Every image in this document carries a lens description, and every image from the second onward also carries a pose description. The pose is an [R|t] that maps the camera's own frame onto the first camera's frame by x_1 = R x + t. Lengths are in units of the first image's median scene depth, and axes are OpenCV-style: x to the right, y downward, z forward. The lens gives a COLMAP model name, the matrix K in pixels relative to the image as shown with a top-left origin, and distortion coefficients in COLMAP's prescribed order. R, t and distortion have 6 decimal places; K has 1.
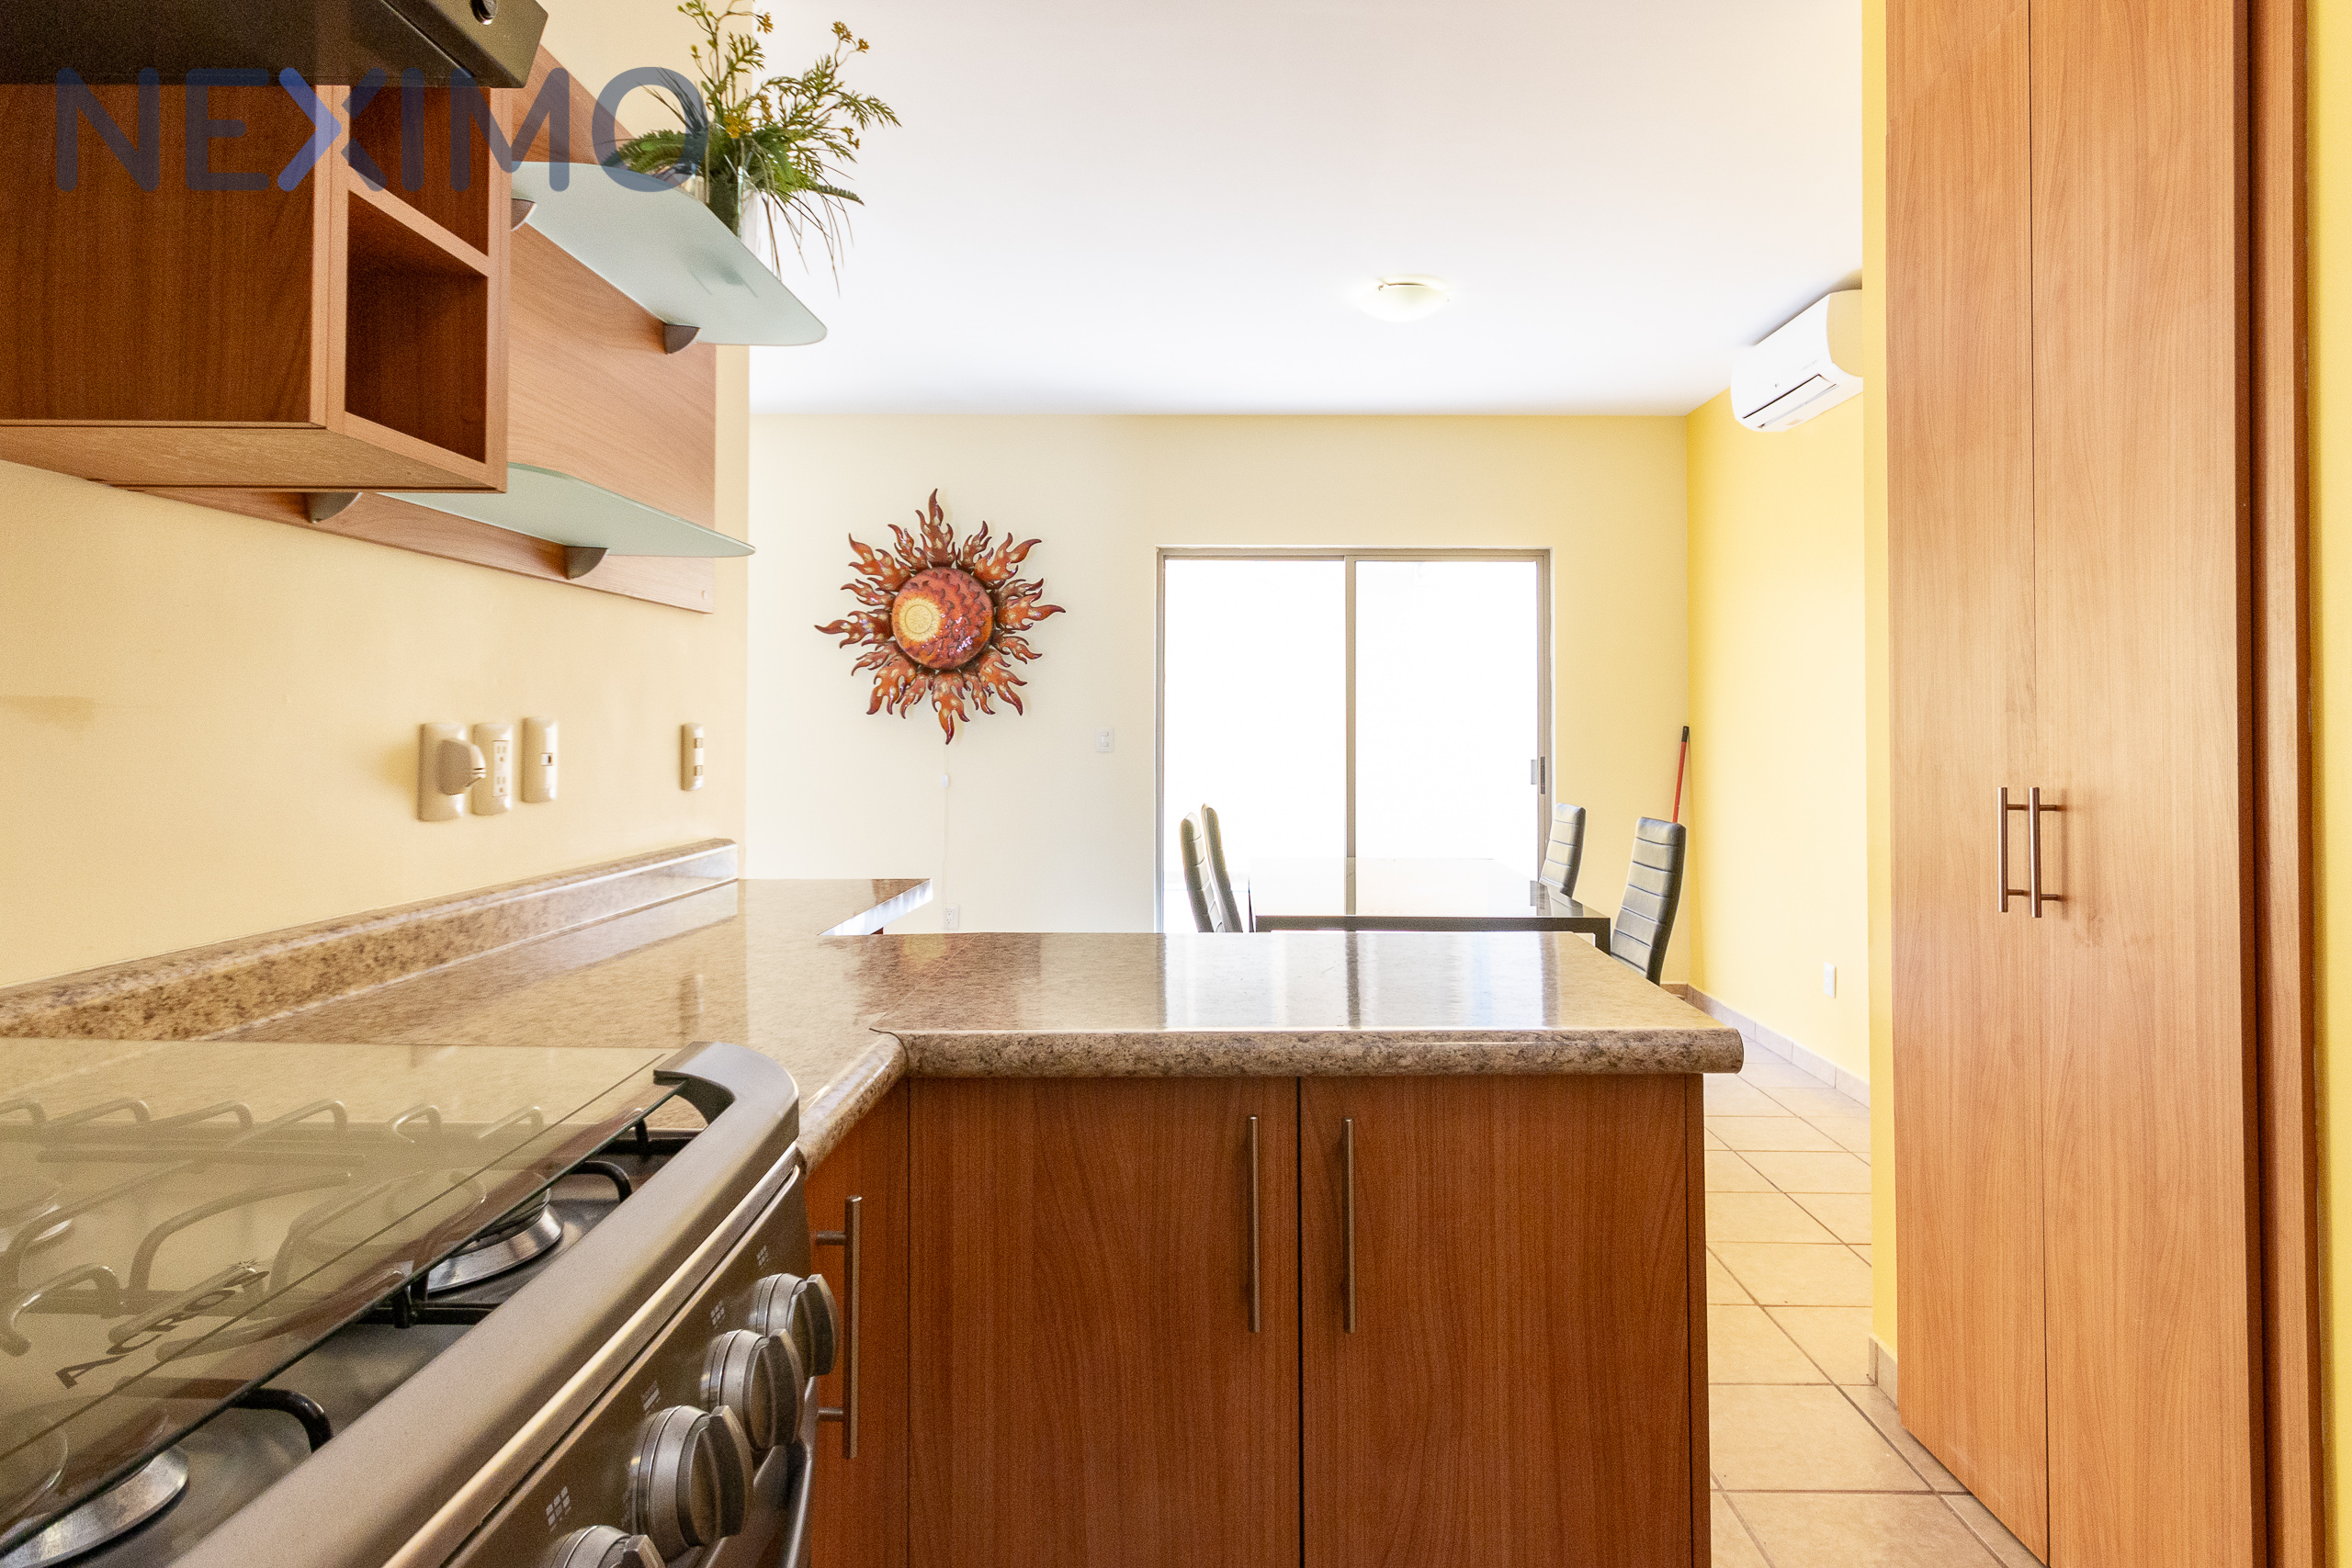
lens RADIAL K [[1301.3, 0, 1216.4], [0, 1301.3, 708.5], [0, 0, 1]] dist [0.002394, 0.000689]
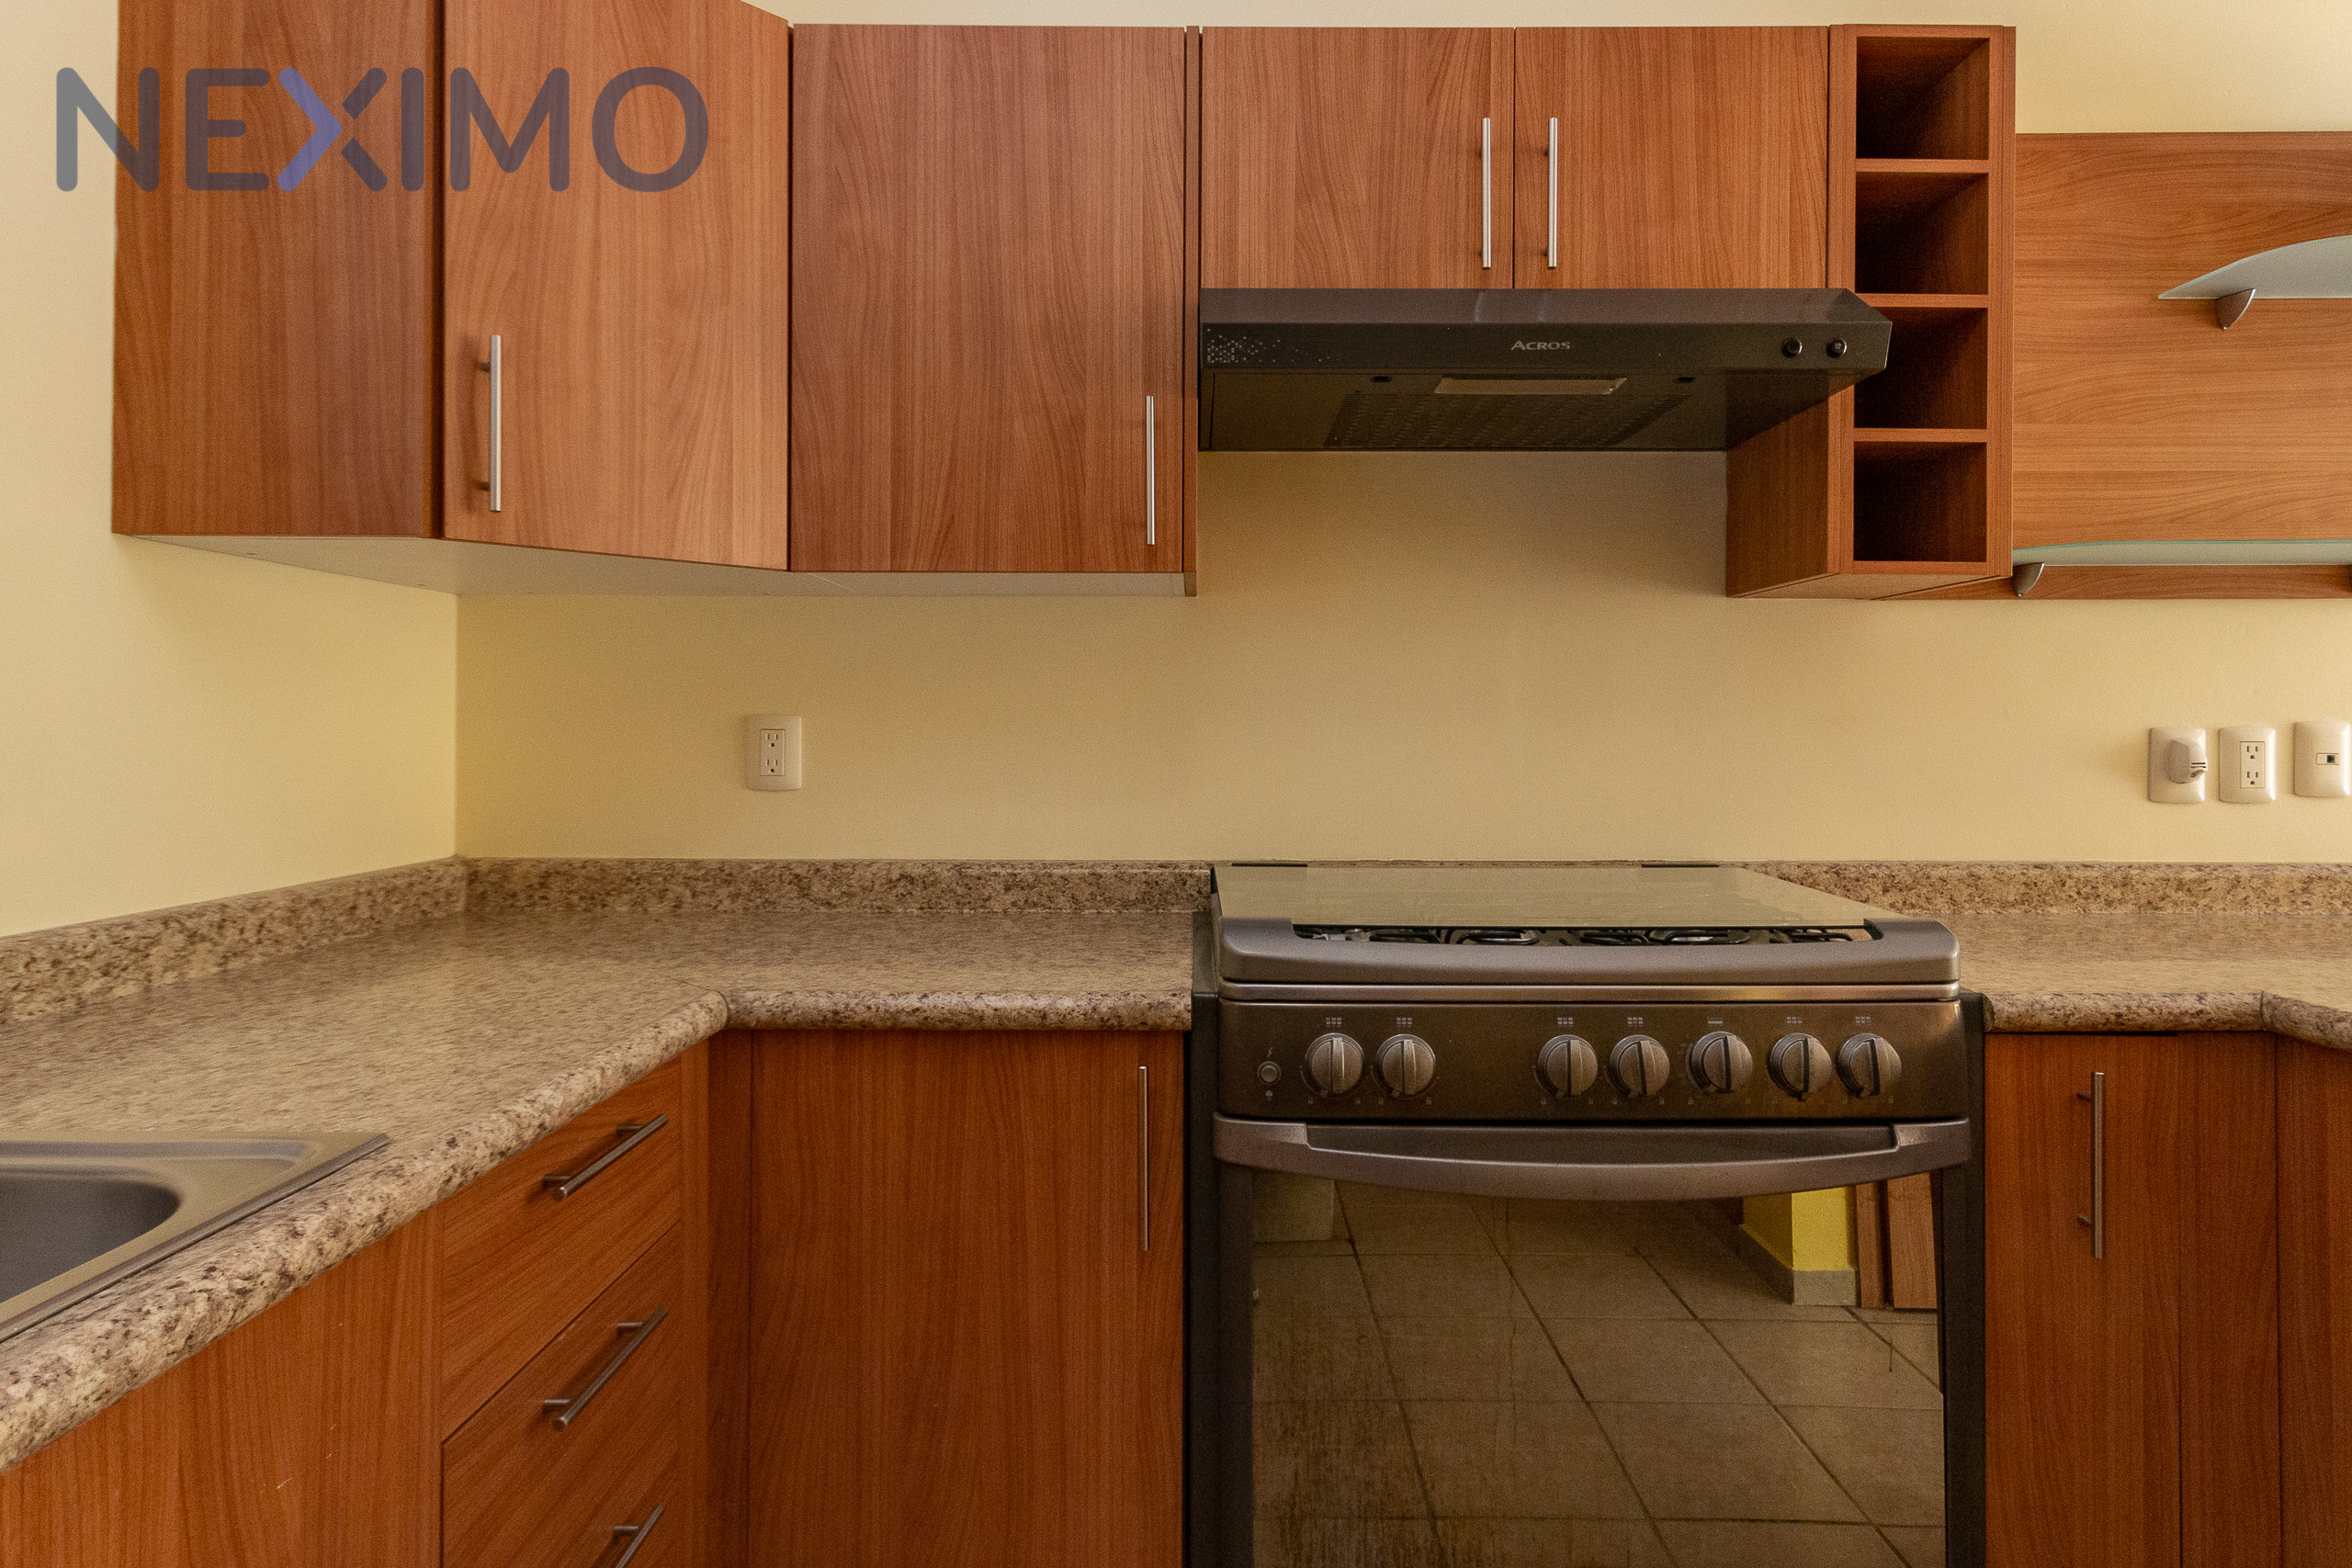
lens RADIAL K [[1331.1, 0, 1189.2], [0, 1331.1, 740.5], [0, 0, 1]] dist [-0.019497, 0.000205]
pose [[-0.011994, 0.004140, -0.999920, 0.853638], [0.014789, 0.999883, 0.003962, 0.005057], [0.999819, -0.014740, -0.012053, 0.047493]]
